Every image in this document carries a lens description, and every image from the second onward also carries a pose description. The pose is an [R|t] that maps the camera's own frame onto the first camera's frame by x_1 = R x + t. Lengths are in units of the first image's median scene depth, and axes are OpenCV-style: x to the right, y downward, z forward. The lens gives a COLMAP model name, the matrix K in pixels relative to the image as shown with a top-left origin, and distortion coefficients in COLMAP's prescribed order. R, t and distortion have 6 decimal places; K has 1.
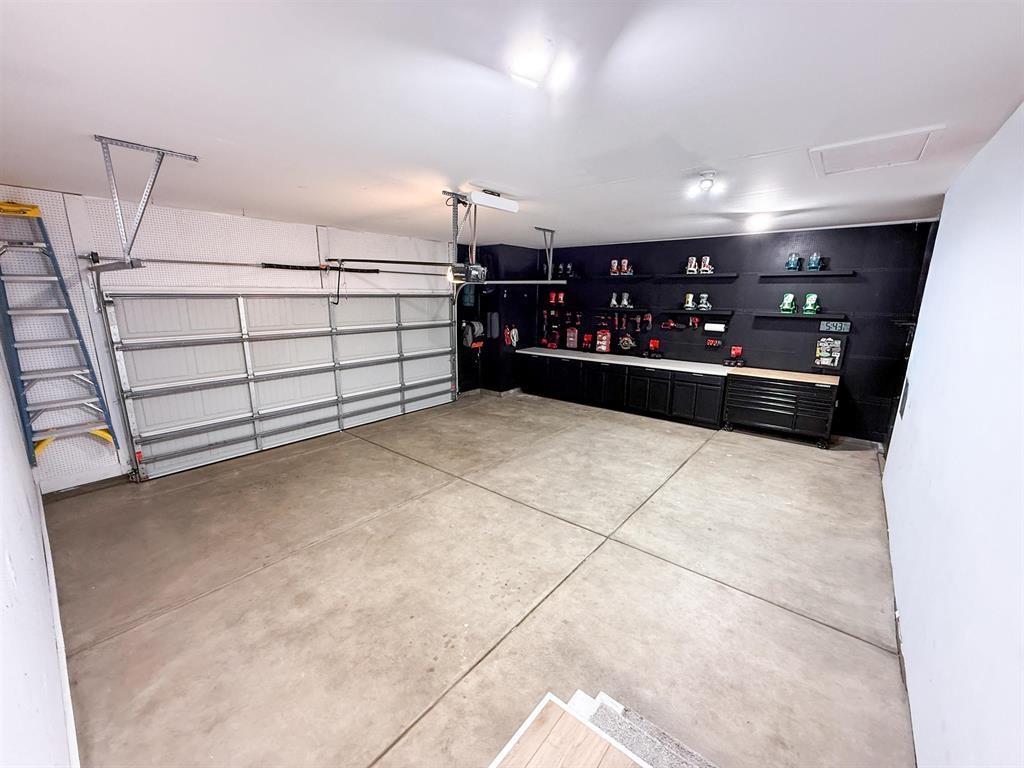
lens RADIAL K [[410.4, 0, 507.8], [0, 410.4, 383.6], [0, 0, 1]] dist [0.000453, -0.000222]
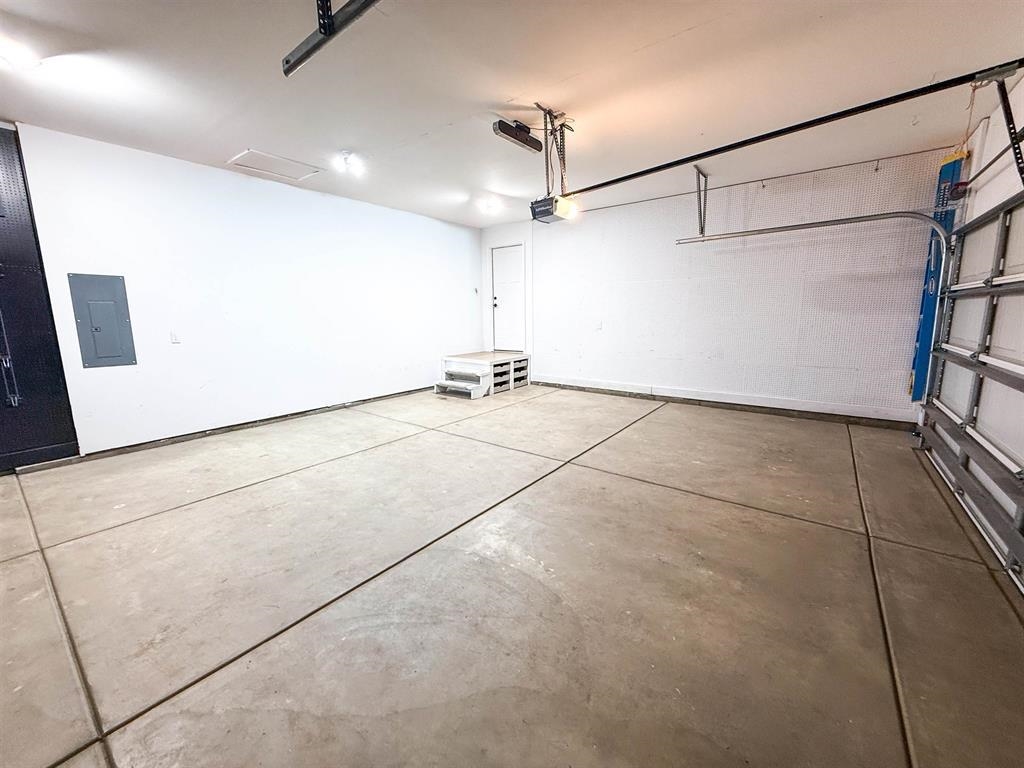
lens RADIAL K [[410.4, 0, 507.8], [0, 410.4, 383.6], [0, 0, 1]] dist [0.000453, -0.000222]
pose [[-0.998851, 0.016240, -0.045078, 0.037712], [-0.001955, 0.926213, 0.376997, -0.227121], [0.047874, 0.376652, -0.925117, 1.740307]]
